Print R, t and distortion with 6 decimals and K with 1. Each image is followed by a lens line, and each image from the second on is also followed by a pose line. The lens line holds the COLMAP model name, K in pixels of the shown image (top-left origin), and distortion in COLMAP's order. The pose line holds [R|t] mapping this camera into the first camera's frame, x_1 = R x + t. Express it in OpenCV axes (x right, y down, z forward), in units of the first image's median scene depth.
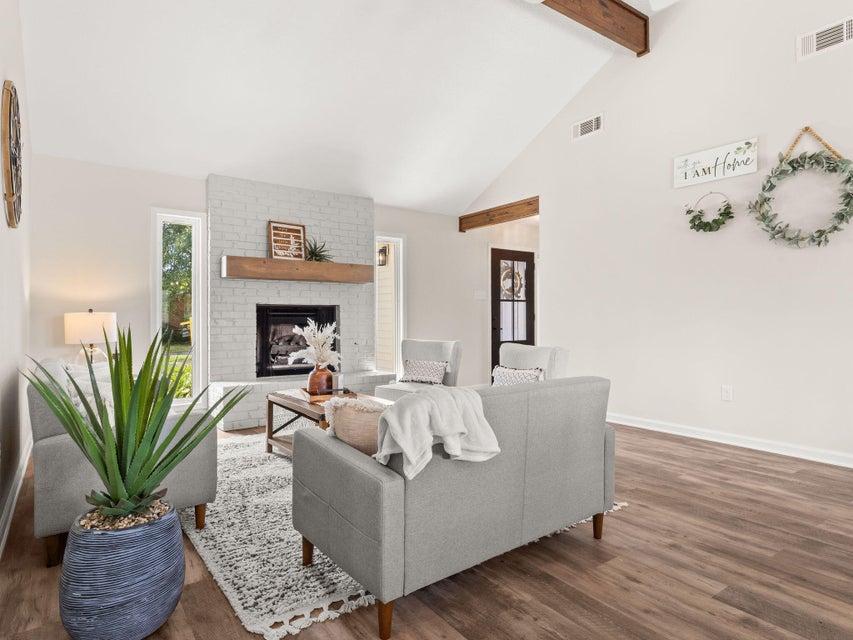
lens RADIAL K [[494.5, 0, 426.5], [0, 494.5, 320.0], [0, 0, 1]] dist [0.022030, -0.000166]
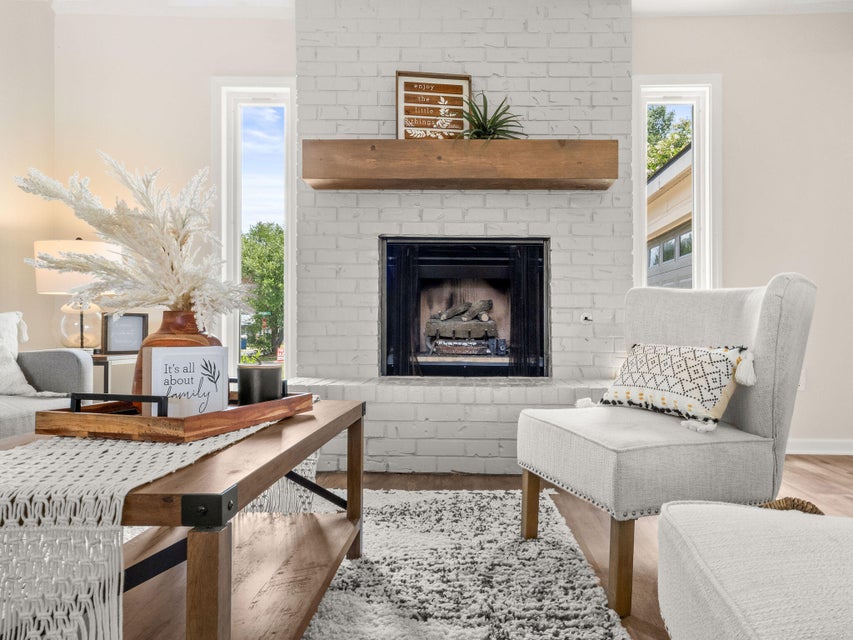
lens RADIAL K [[620.2, 0, 426.5], [0, 620.2, 320.0], [0, 0, 1]] dist [0.021661, 0.001616]
pose [[0.809248, 0.007210, -0.587423, 0.086907], [-0.012759, 0.999905, -0.005304, 0.058289], [0.587328, 0.011787, 0.809263, 0.478892]]
